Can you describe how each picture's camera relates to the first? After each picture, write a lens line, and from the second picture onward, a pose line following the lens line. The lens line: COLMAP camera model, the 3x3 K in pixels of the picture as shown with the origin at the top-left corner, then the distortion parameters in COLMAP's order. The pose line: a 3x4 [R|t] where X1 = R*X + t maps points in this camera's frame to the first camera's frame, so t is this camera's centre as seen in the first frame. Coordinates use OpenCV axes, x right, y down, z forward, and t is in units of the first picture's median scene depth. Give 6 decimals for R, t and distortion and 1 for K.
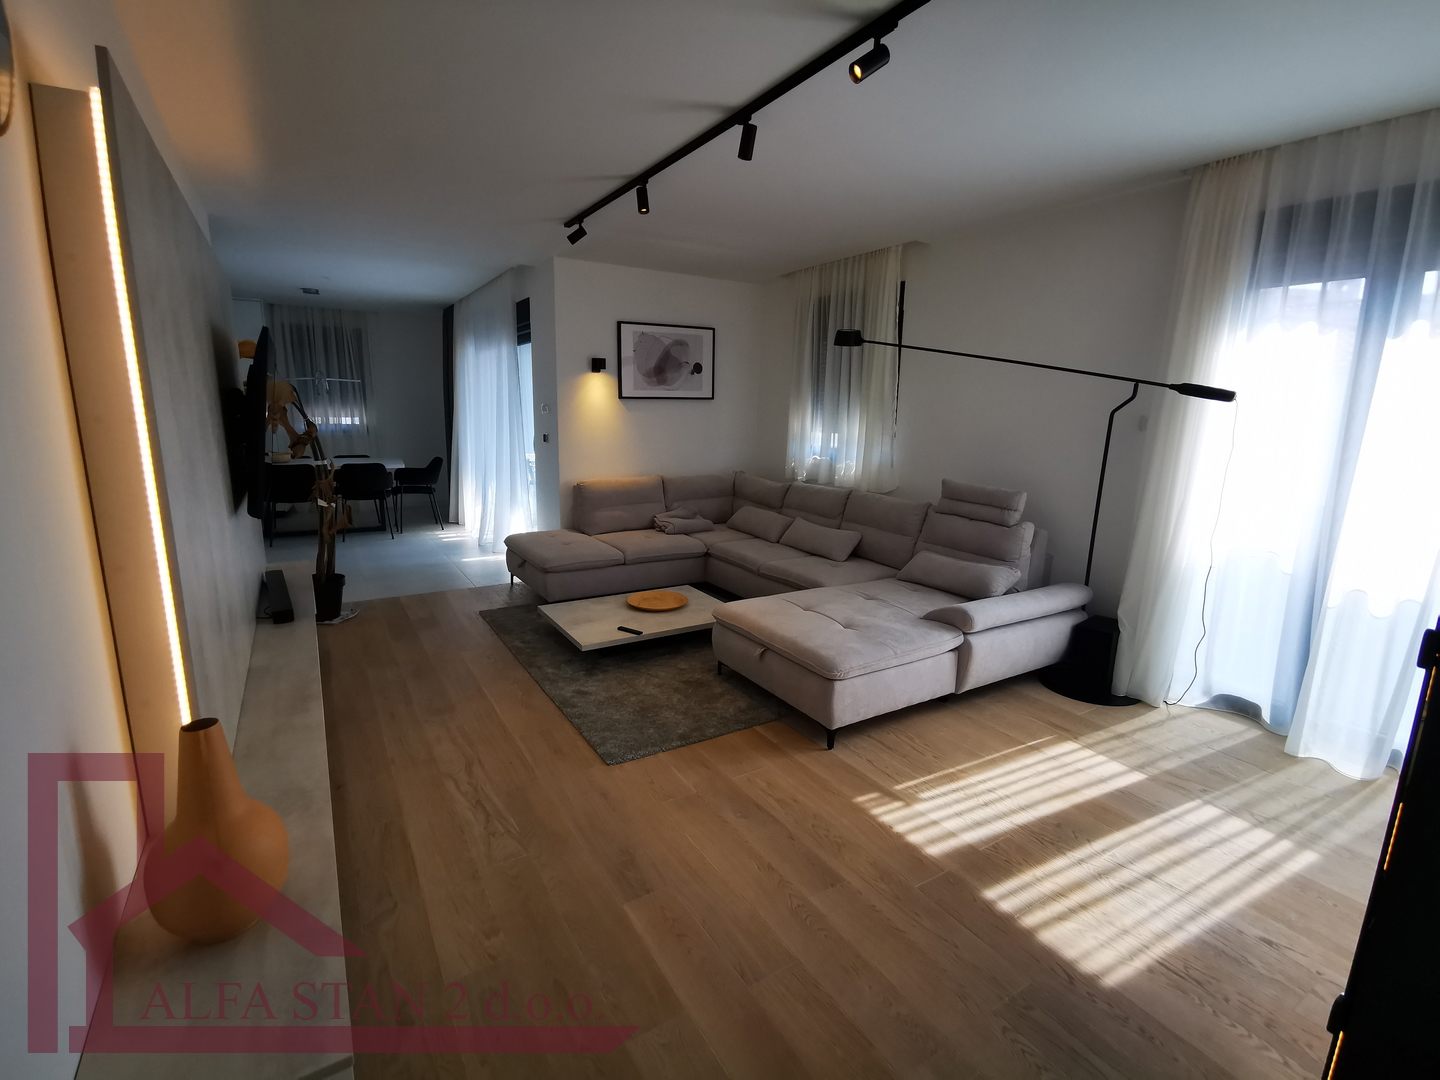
lens RADIAL K [[670.4, 0, 714.7], [0, 670.4, 539.8], [0, 0, 1]] dist [0.012489, 0.000392]
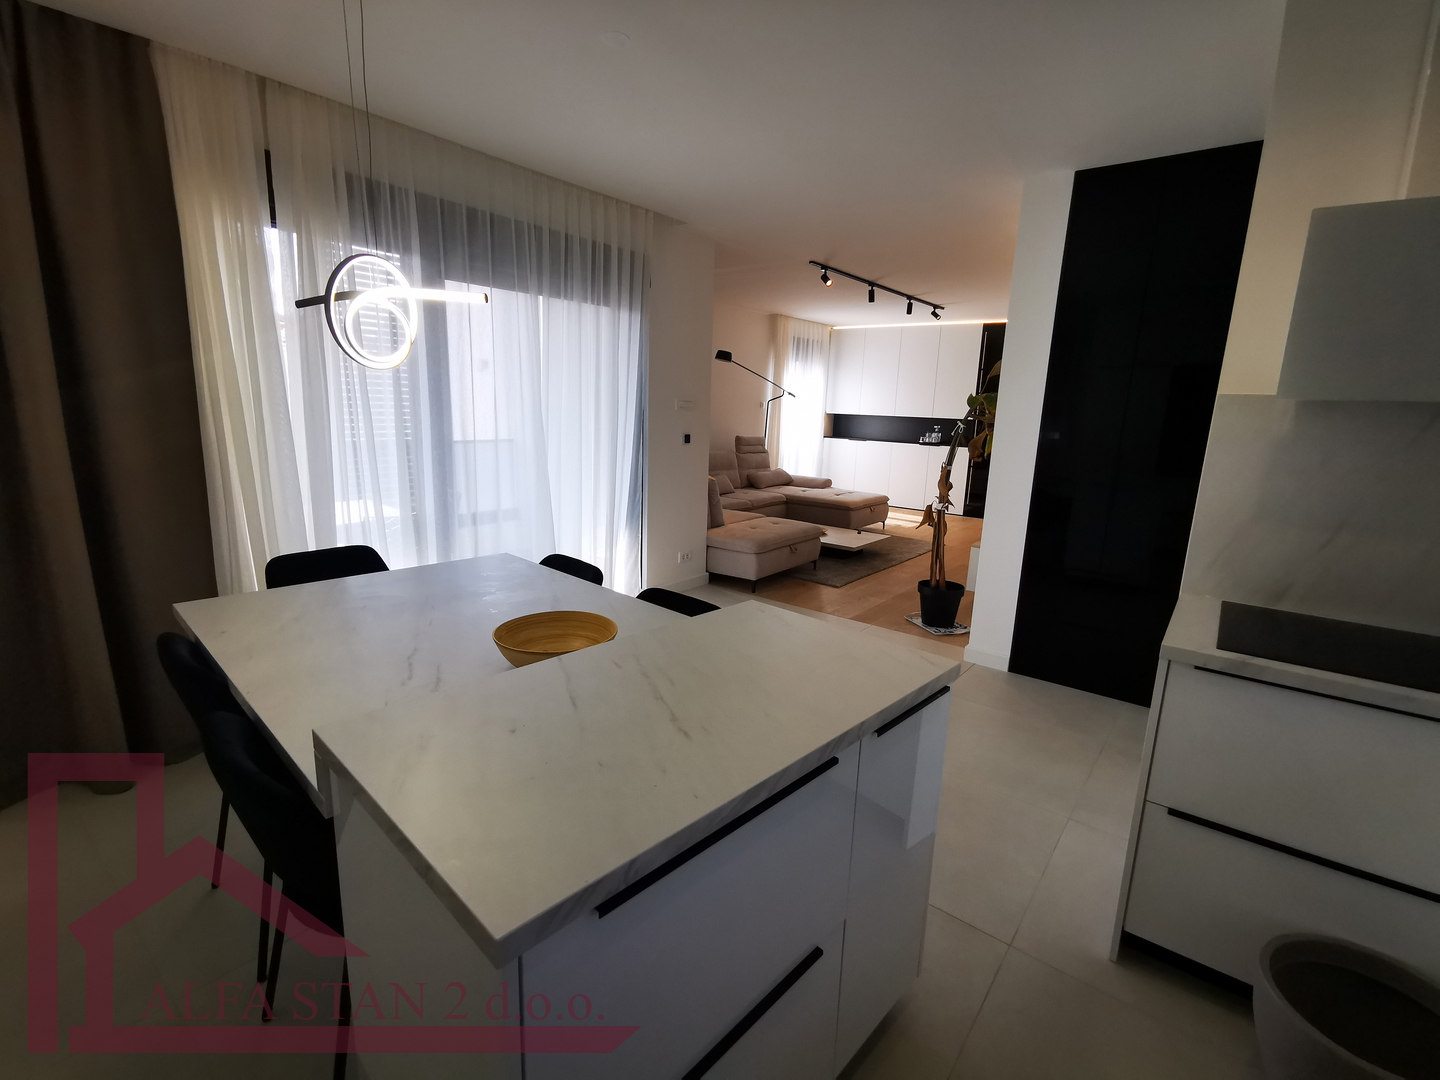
lens RADIAL K [[670.4, 0, 714.7], [0, 670.4, 539.8], [0, 0, 1]] dist [0.012489, 0.000392]
pose [[-0.341998, -0.219760, 0.913643, -2.259643], [0.144877, 0.948314, 0.282330, -0.561048], [-0.928465, 0.228923, -0.292484, 2.618241]]
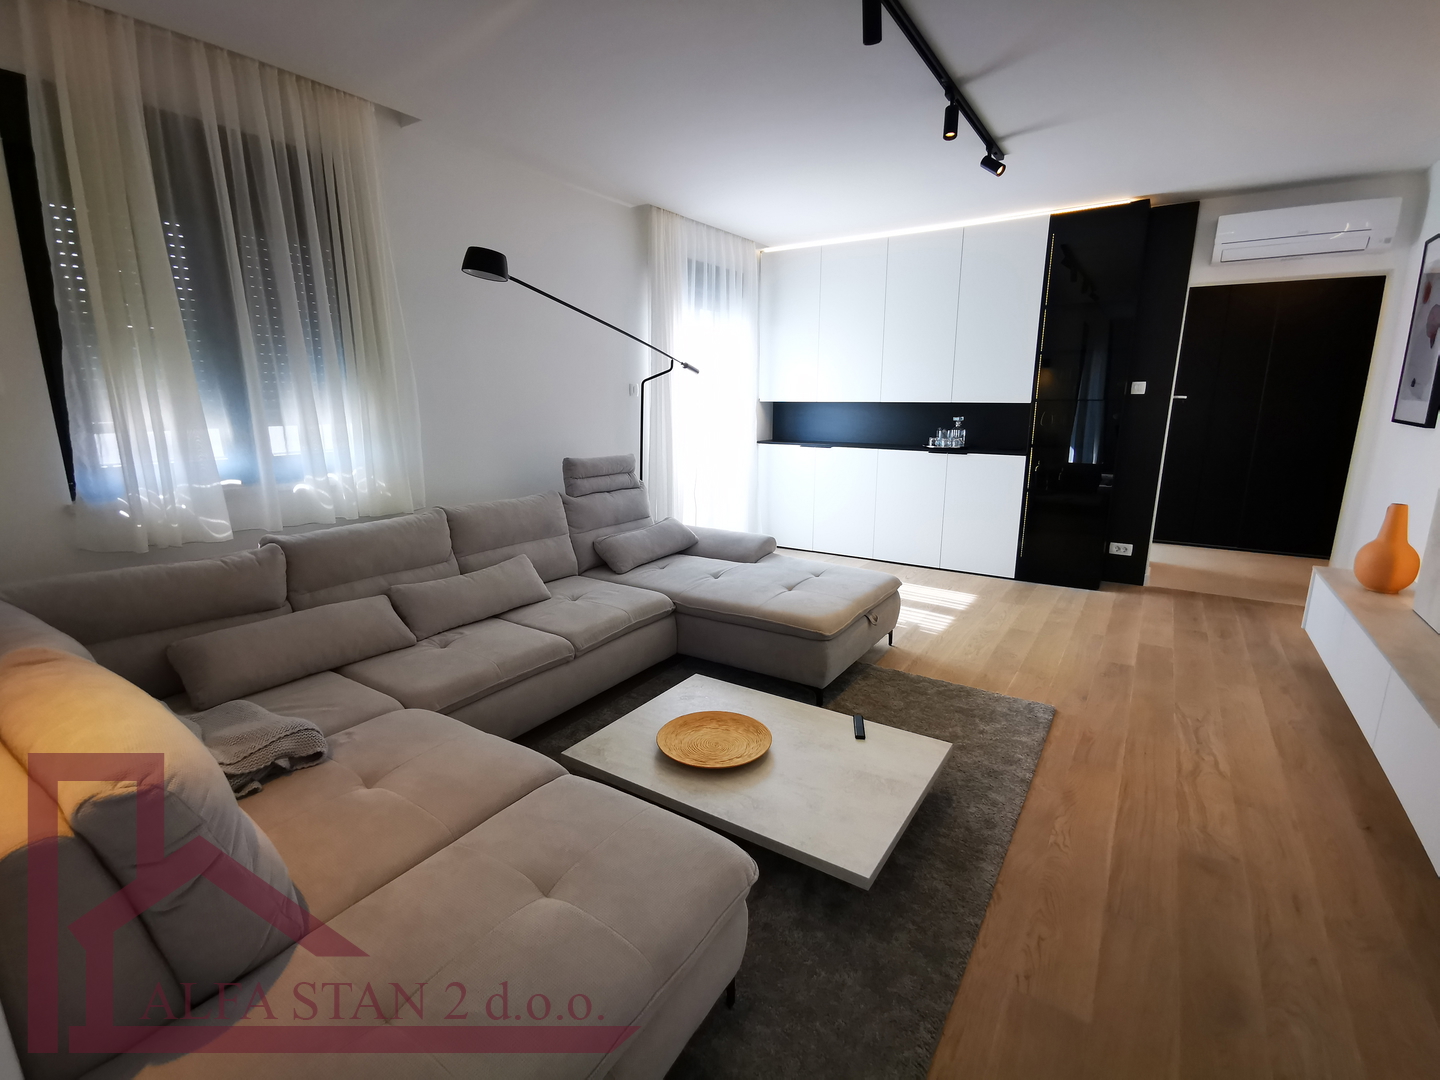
lens RADIAL K [[670.4, 0, 714.7], [0, 670.4, 539.8], [0, 0, 1]] dist [0.012489, 0.000392]
pose [[-0.424612, -0.207921, 0.881177, -0.829273], [0.172536, 0.936854, 0.304199, -0.349243], [-0.888783, 0.281201, -0.361925, 1.817736]]
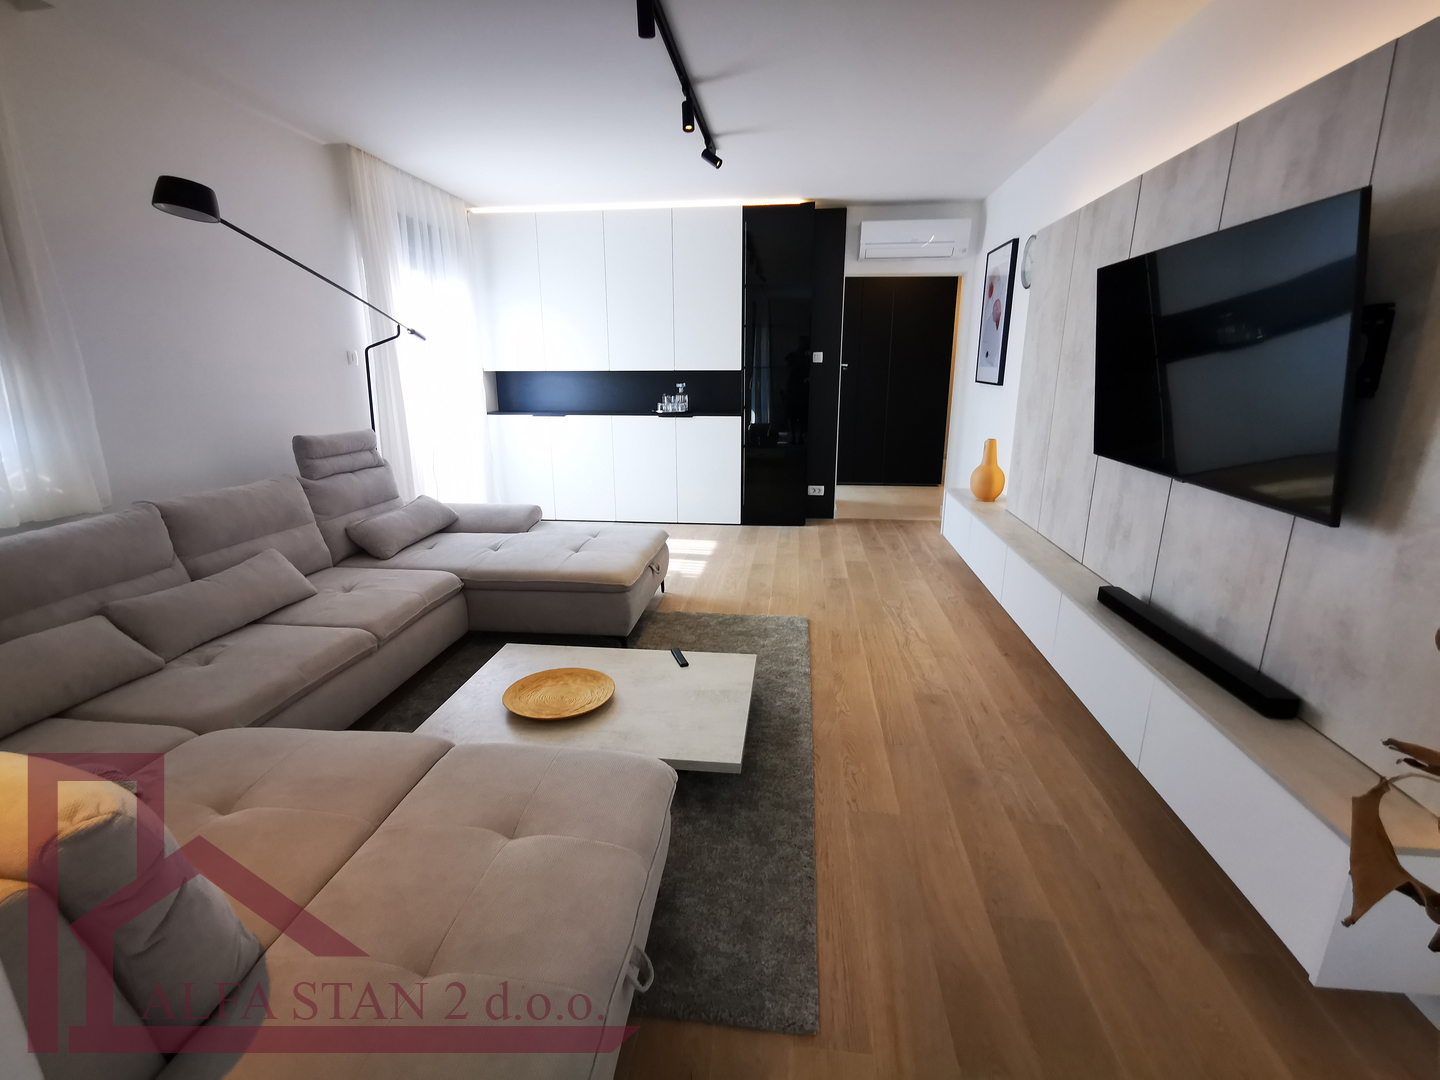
lens RADIAL K [[671.9, 0, 718.5], [0, 671.9, 543.8], [0, 0, 1]] dist [-0.017905, 0.021433]
pose [[-0.787190, -0.172662, 0.592047, -0.789542], [0.112193, 0.903895, 0.412779, -0.375608], [-0.606419, 0.391359, -0.692166, 1.988790]]
